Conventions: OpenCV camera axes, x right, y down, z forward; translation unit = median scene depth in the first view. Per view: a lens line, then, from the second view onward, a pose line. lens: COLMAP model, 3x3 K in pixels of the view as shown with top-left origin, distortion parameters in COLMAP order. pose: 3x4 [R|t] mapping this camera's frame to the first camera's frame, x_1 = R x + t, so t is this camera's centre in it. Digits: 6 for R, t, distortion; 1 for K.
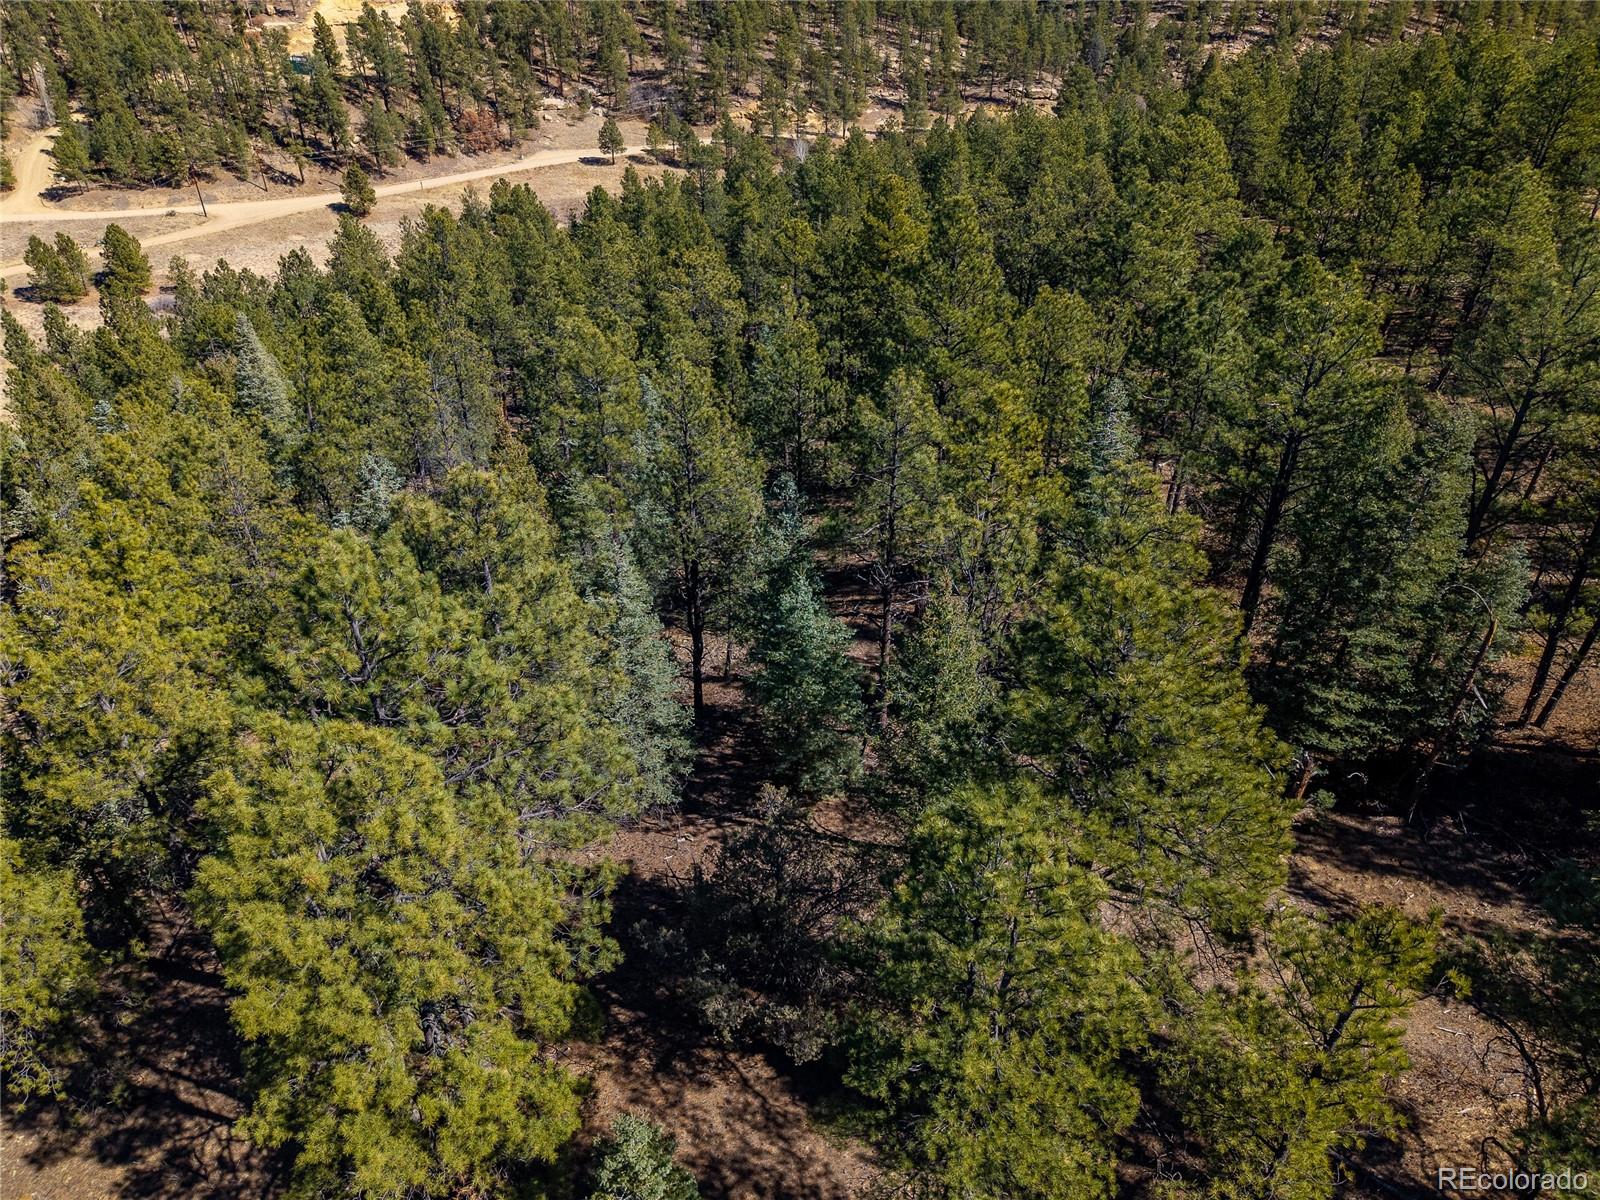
lens RADIAL K [[1076.0, 0, 801.3], [0, 1076.0, 592.6], [0, 0, 1]] dist [0.028617, -0.025446]
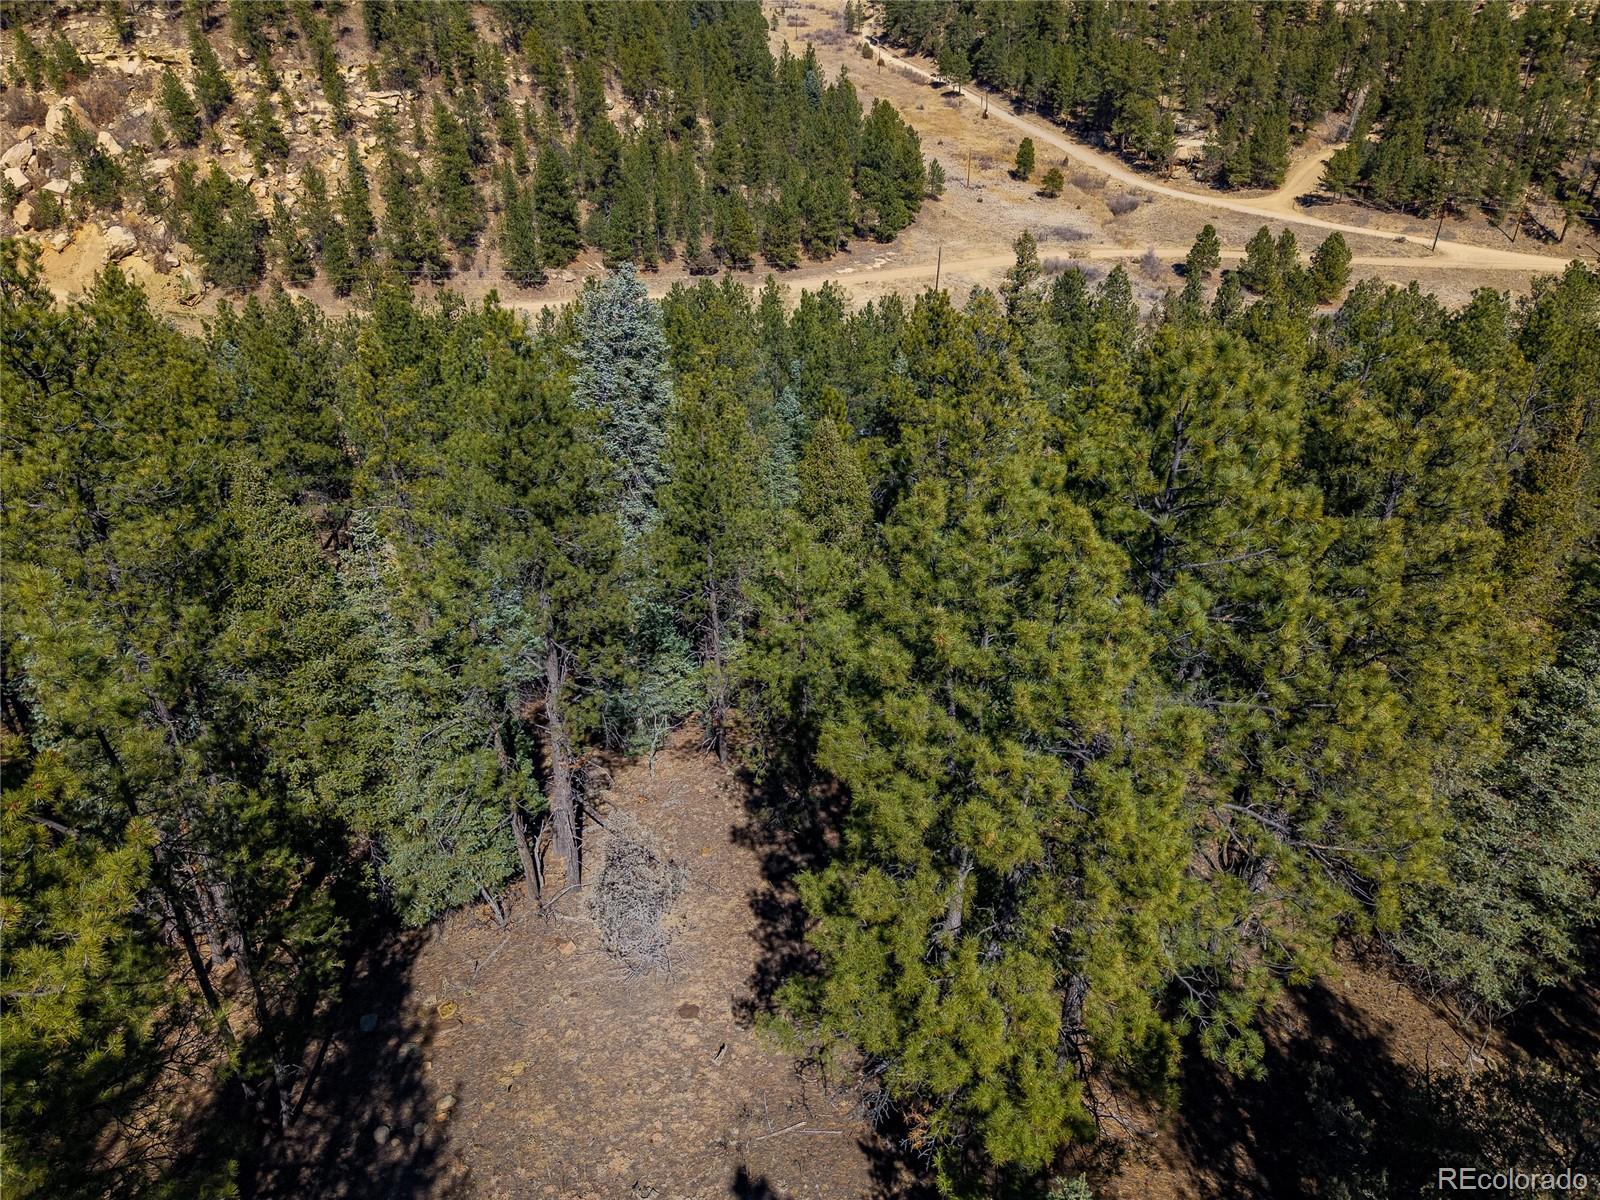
lens RADIAL K [[1145.0, 0, 803.1], [0, 1145.0, 596.0], [0, 0, 1]] dist [0.017935, -0.008224]
pose [[0.537098, 0.437546, -0.721166, 0.009231], [-0.482439, 0.860654, 0.162874, 0.010962], [0.691939, 0.260439, 0.673344, 0.024055]]
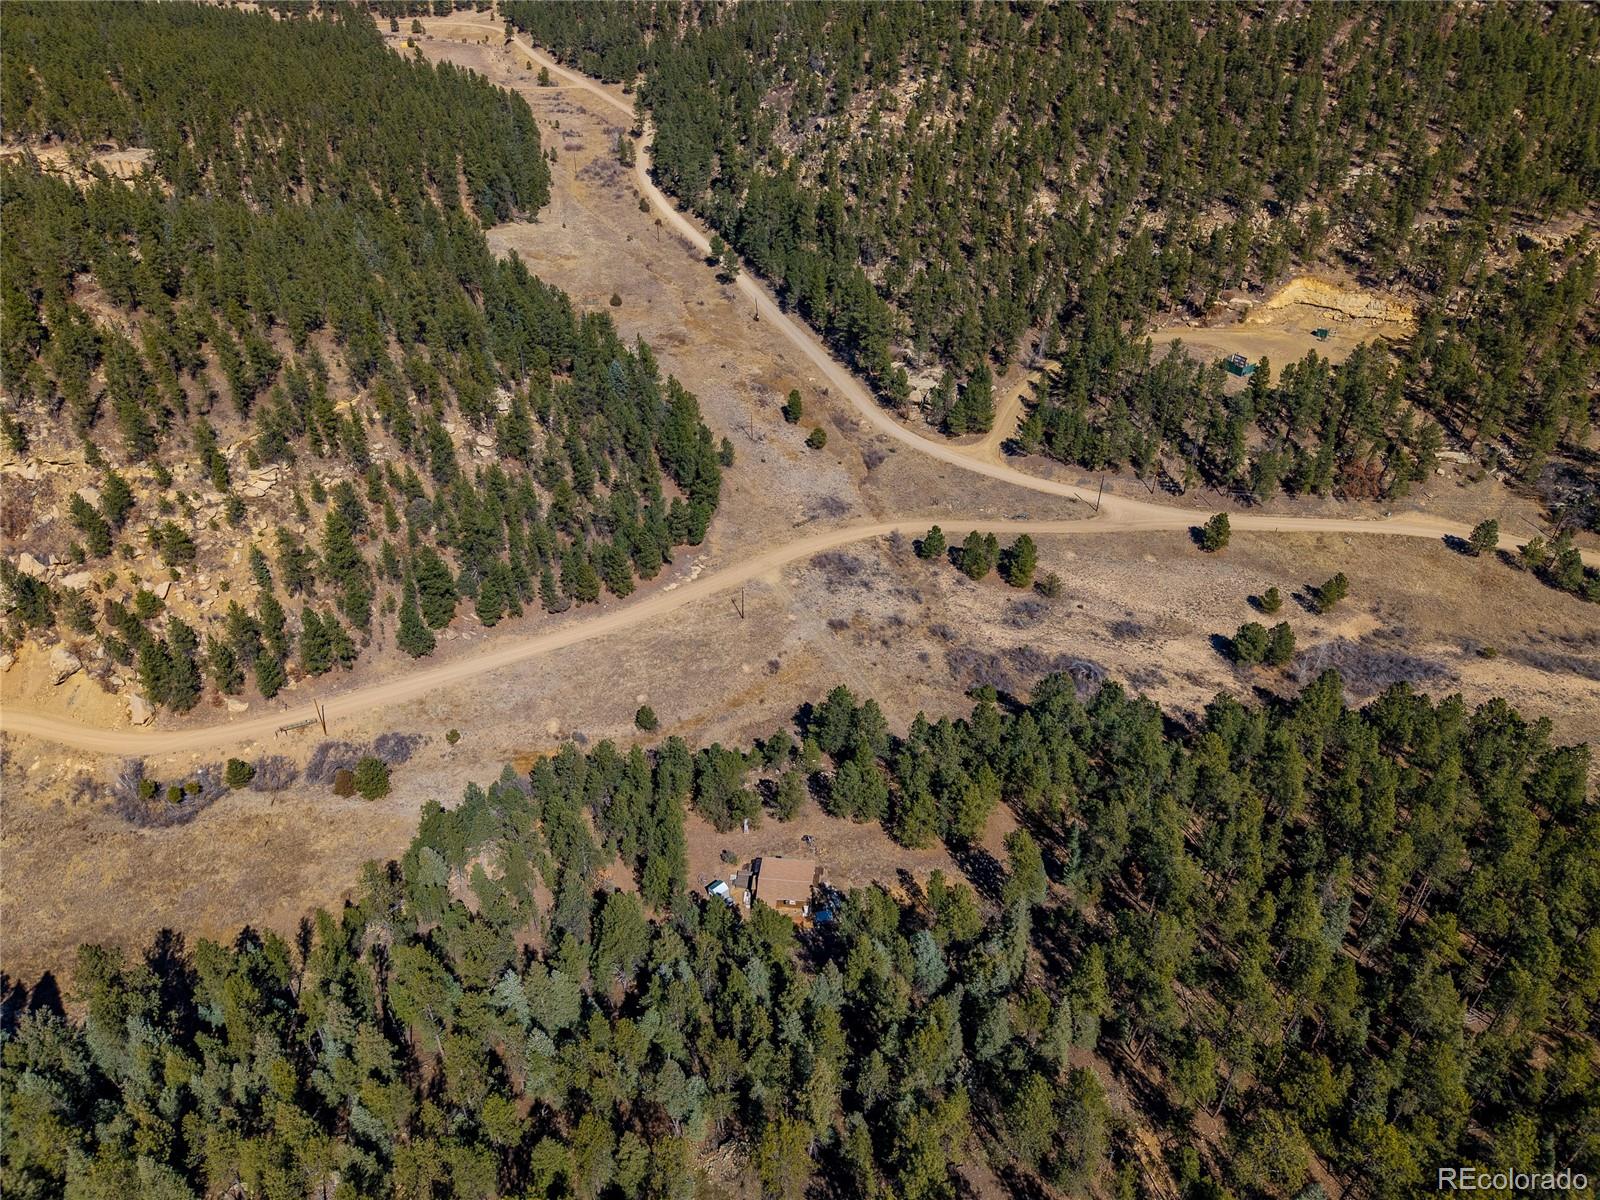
lens RADIAL K [[1076.0, 0, 799.2], [0, 1076.0, 594.3], [0, 0, 1]] dist [0.028617, -0.025446]
pose [[0.690502, 0.428973, -0.582400, -0.006621], [-0.419882, 0.893332, 0.160175, -0.293005], [0.588987, 0.133939, 0.796966, -0.195146]]
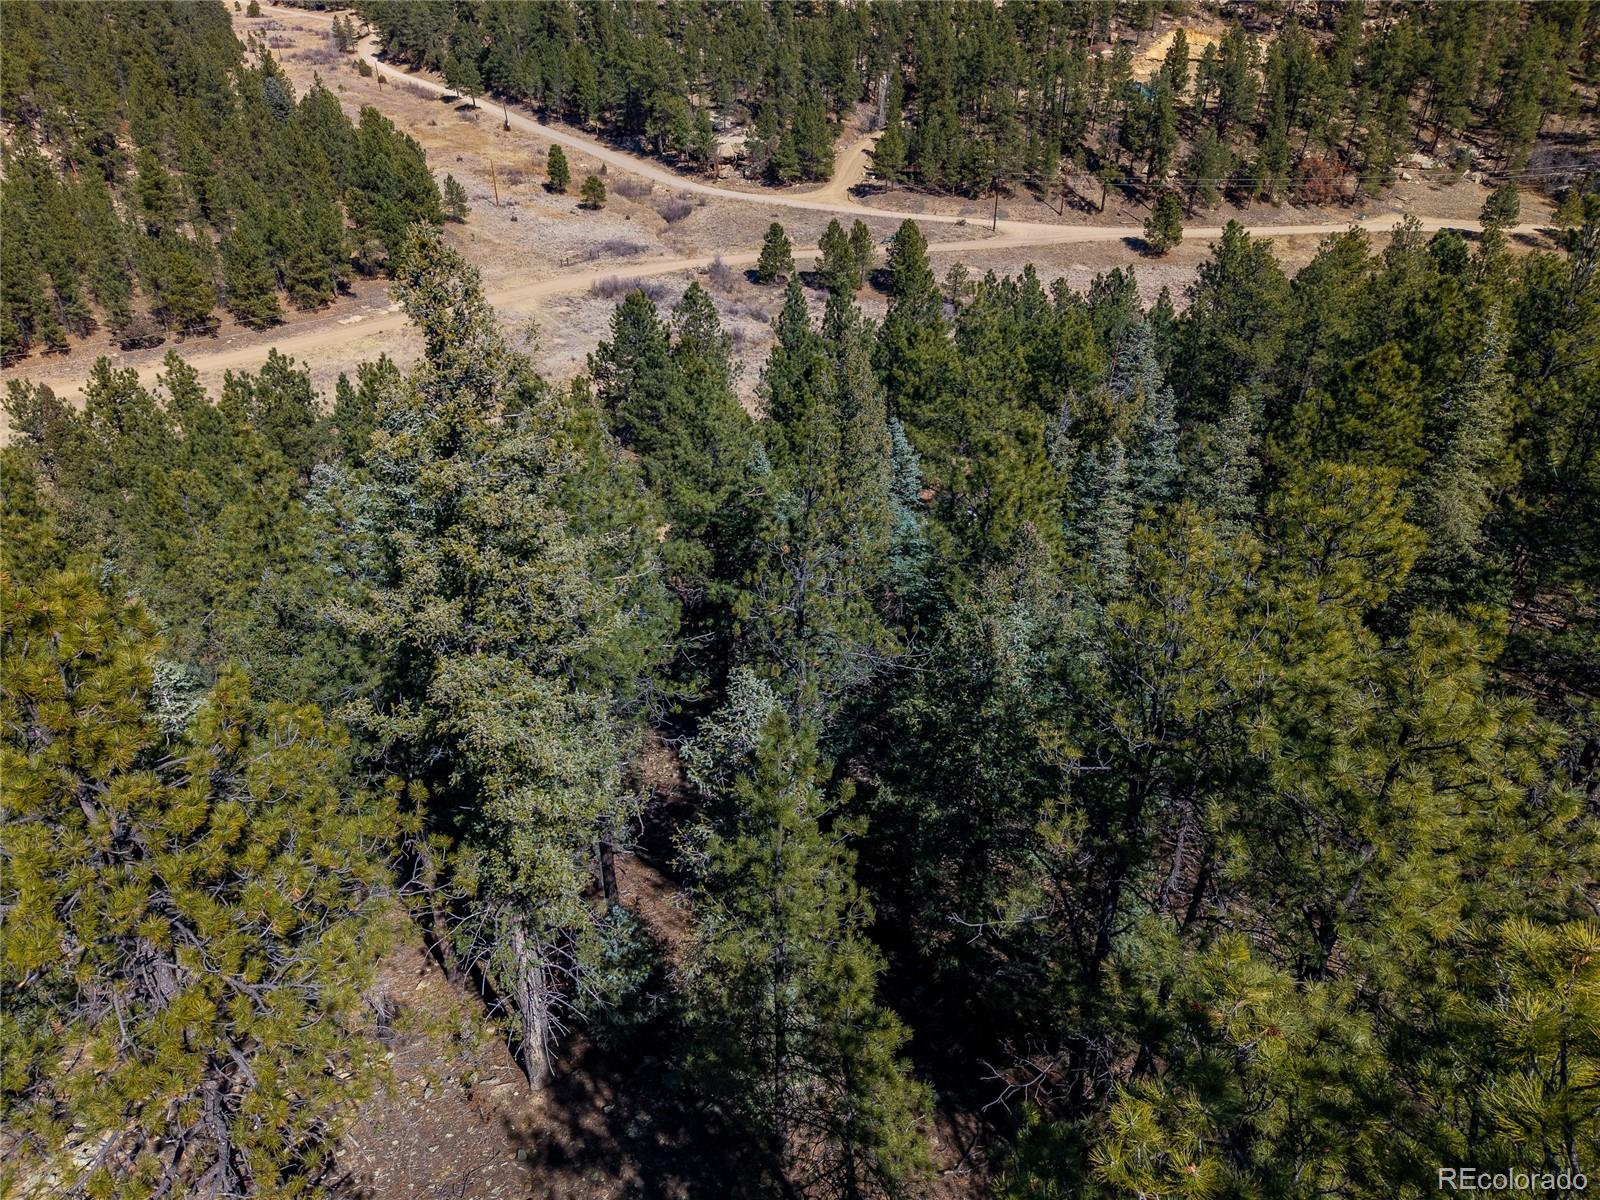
lens RADIAL K [[1076.0, 0, 796.6], [0, 1076.0, 591.4], [0, 0, 1]] dist [0.028617, -0.025446]
pose [[0.810481, 0.300758, -0.502658, -0.126264], [-0.332256, 0.942763, 0.028361, -0.030071], [0.482417, 0.144025, 0.864020, 0.166440]]
